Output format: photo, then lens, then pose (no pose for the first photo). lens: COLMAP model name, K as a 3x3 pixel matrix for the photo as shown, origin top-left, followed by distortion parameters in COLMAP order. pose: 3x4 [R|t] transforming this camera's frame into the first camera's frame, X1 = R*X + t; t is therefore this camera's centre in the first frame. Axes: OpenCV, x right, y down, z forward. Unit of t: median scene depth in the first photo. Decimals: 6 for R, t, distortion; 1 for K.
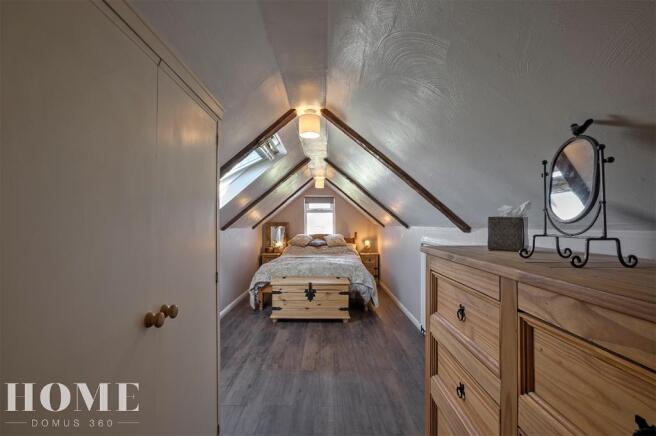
lens RADIAL K [[305.9, 0, 326.2], [0, 305.9, 216.6], [0, 0, 1]] dist [-0.026424, 0.000355]
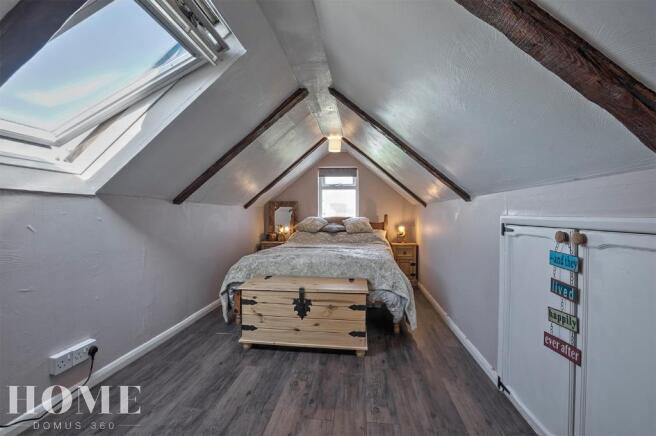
lens RADIAL K [[305.9, 0, 329.6], [0, 305.9, 218.3], [0, 0, 1]] dist [-0.026424, 0.000355]
pose [[0.994229, 0.007405, -0.107024, 0.058197], [-0.003788, 0.999416, 0.033961, 0.050947], [0.107213, -0.033359, 0.993676, 0.364173]]
